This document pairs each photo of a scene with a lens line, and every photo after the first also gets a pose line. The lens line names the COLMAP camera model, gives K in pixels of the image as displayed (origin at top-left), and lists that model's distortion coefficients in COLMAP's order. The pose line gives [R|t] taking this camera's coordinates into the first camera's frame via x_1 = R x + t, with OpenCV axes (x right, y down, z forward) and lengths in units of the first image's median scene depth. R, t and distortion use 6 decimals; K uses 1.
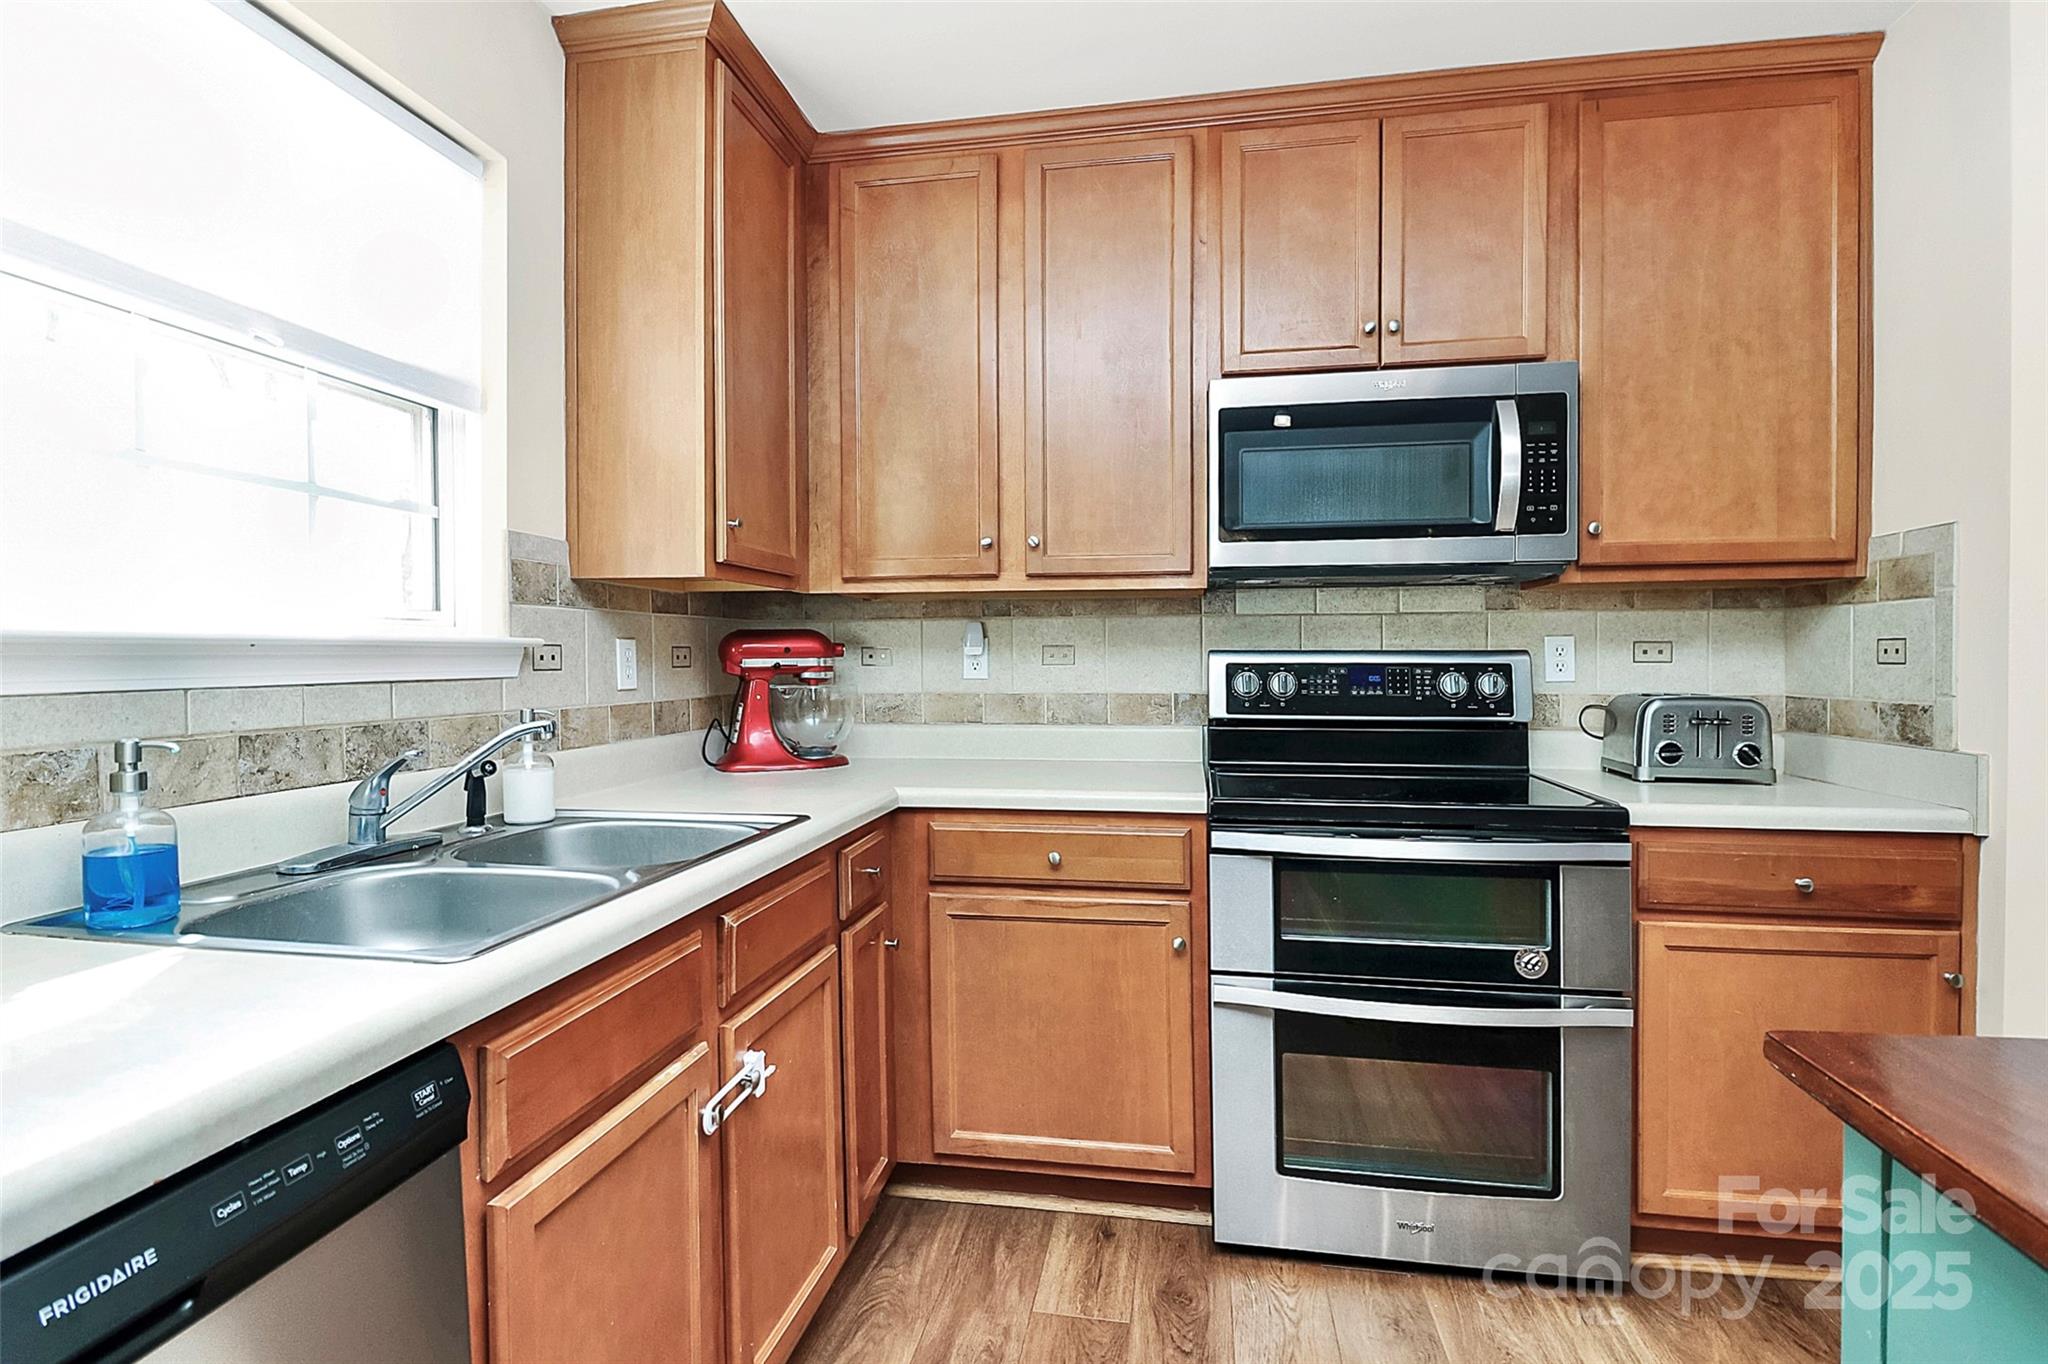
lens RADIAL K [[1012.9, 0, 1026.0], [0, 1012.9, 670.8], [0, 0, 1]] dist [0.000439, -0.000549]
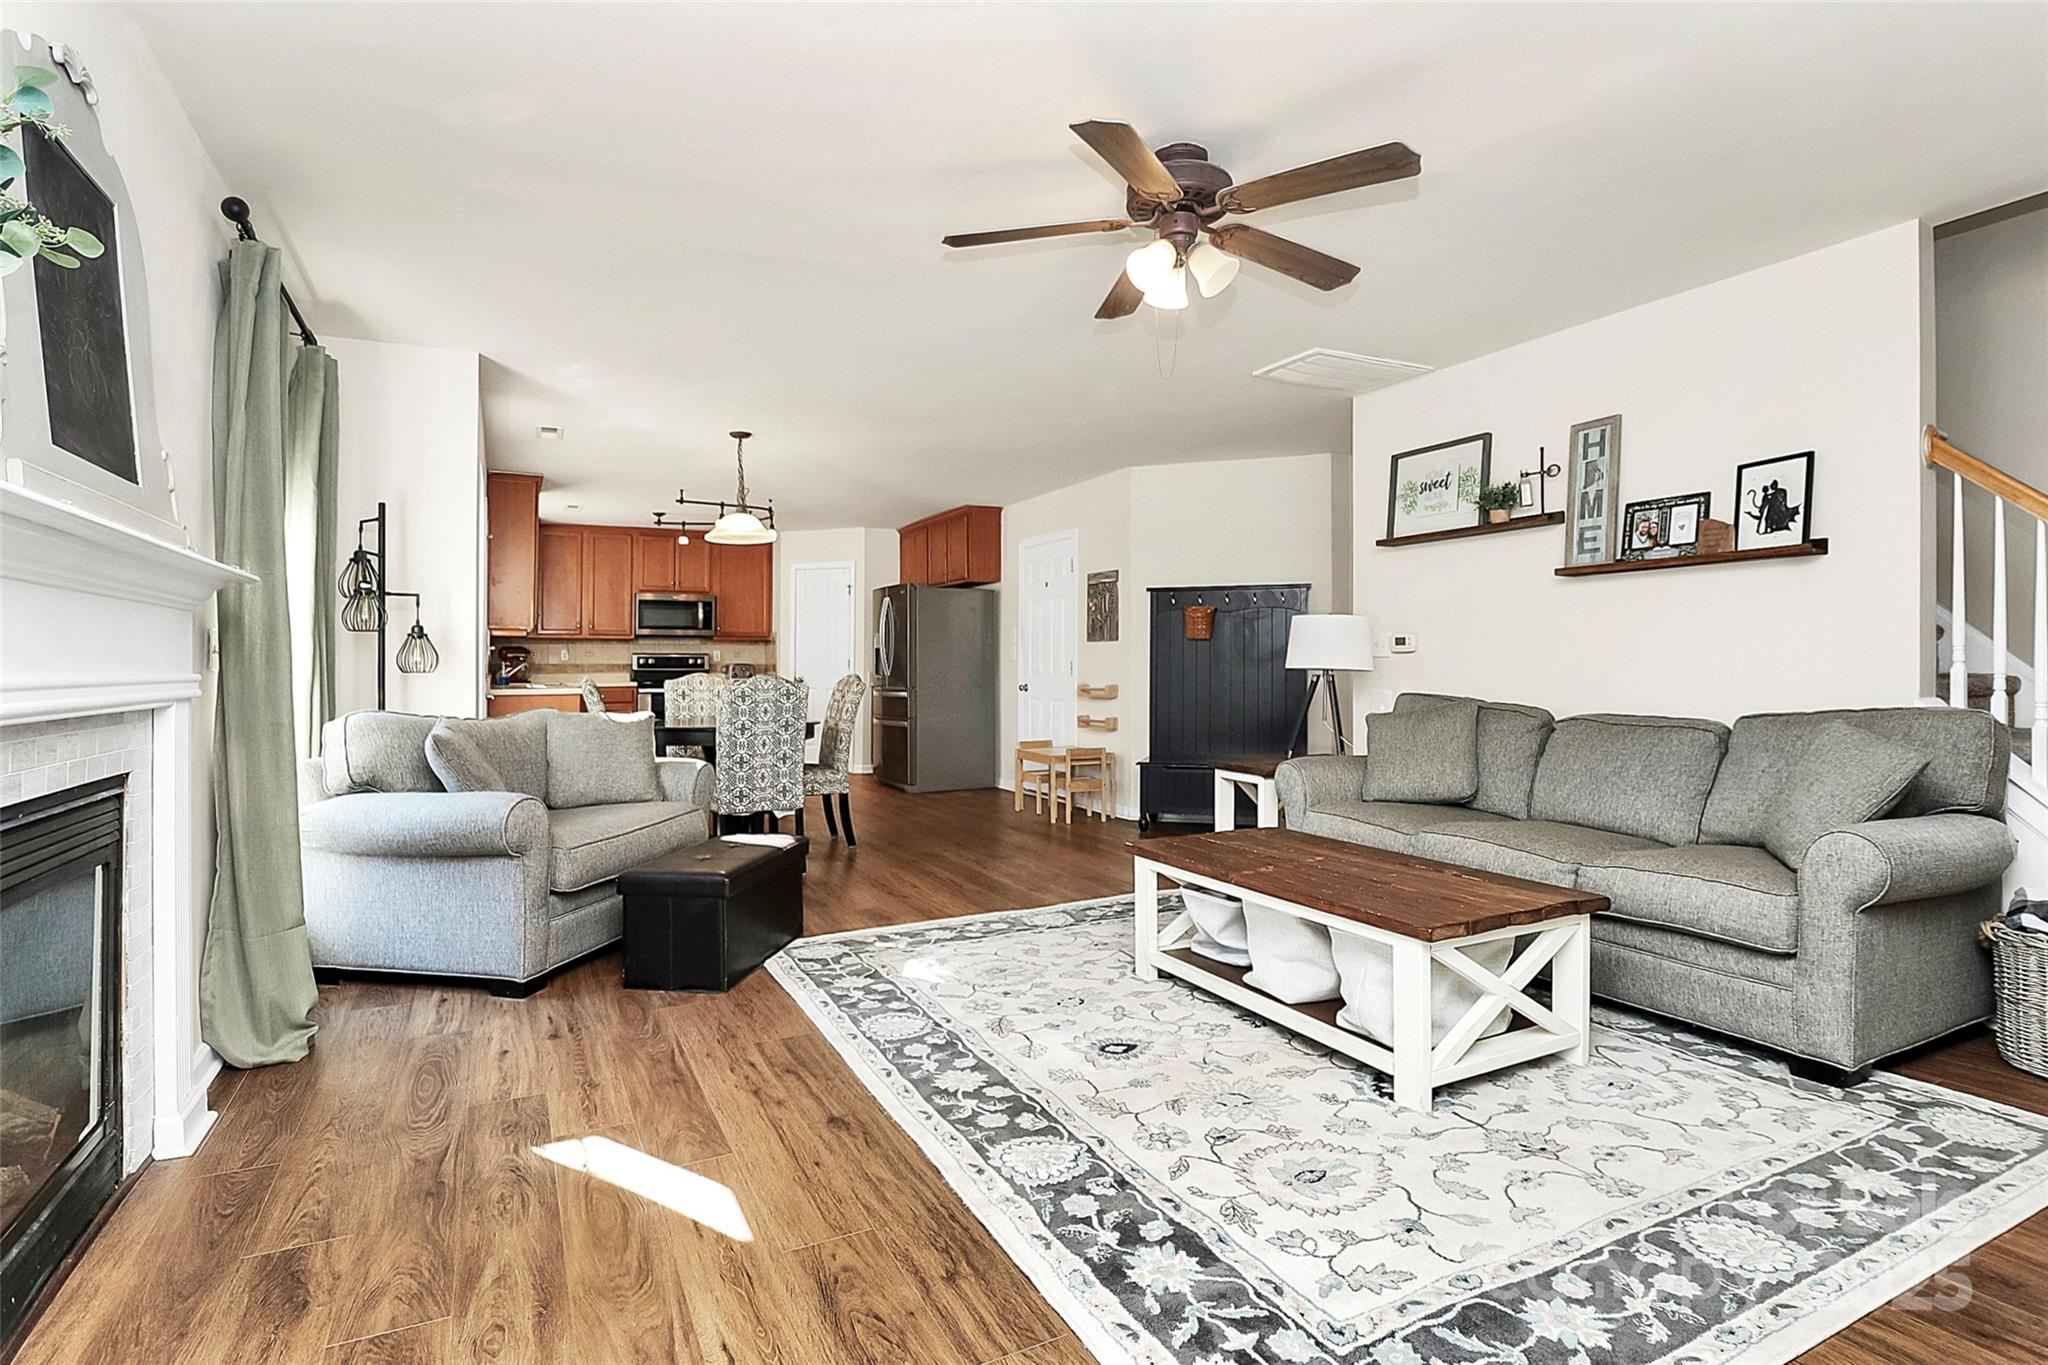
lens RADIAL K [[999.5, 0, 1013.8], [0, 999.5, 657.9], [0, 0, 1]] dist [0.000664, -0.012739]
pose [[0.797418, 0.006406, 0.603393, -1.122736], [0.006495, 0.999795, -0.019198, 0.094995], [-0.603392, 0.019228, 0.797213, -3.437917]]
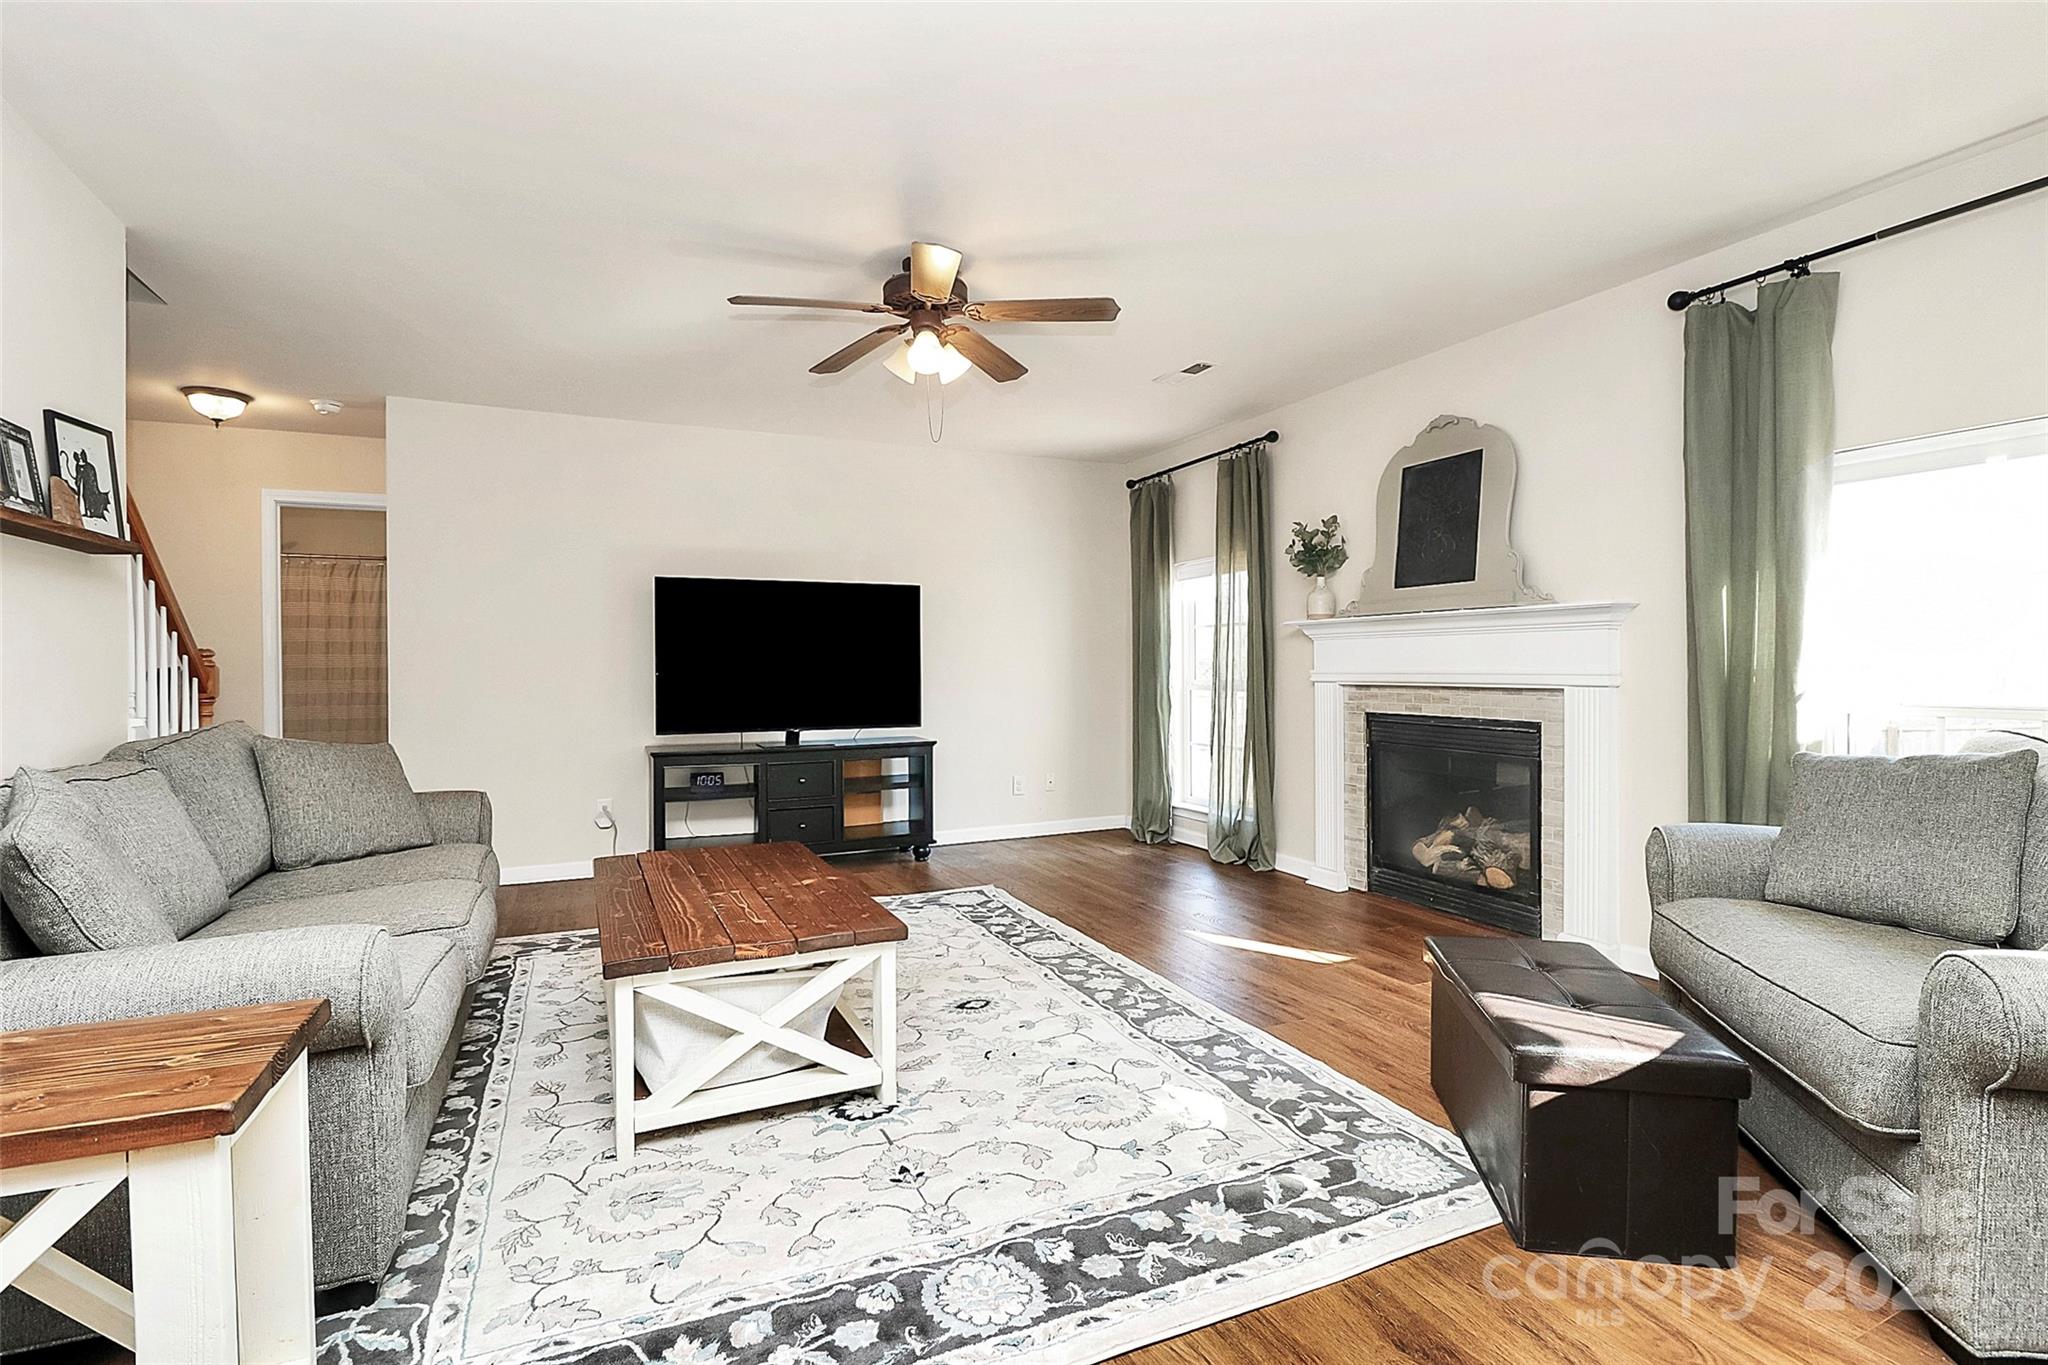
lens RADIAL K [[958.5, 0, 1015.3], [0, 958.5, 677.8], [0, 0, 1]] dist [0.000755, -0.012210]
pose [[-0.824302, 0.019558, -0.565812, 0.420882], [0.006771, 0.999672, 0.024691, 0.055739], [0.566109, 0.016522, -0.824165, -1.399006]]
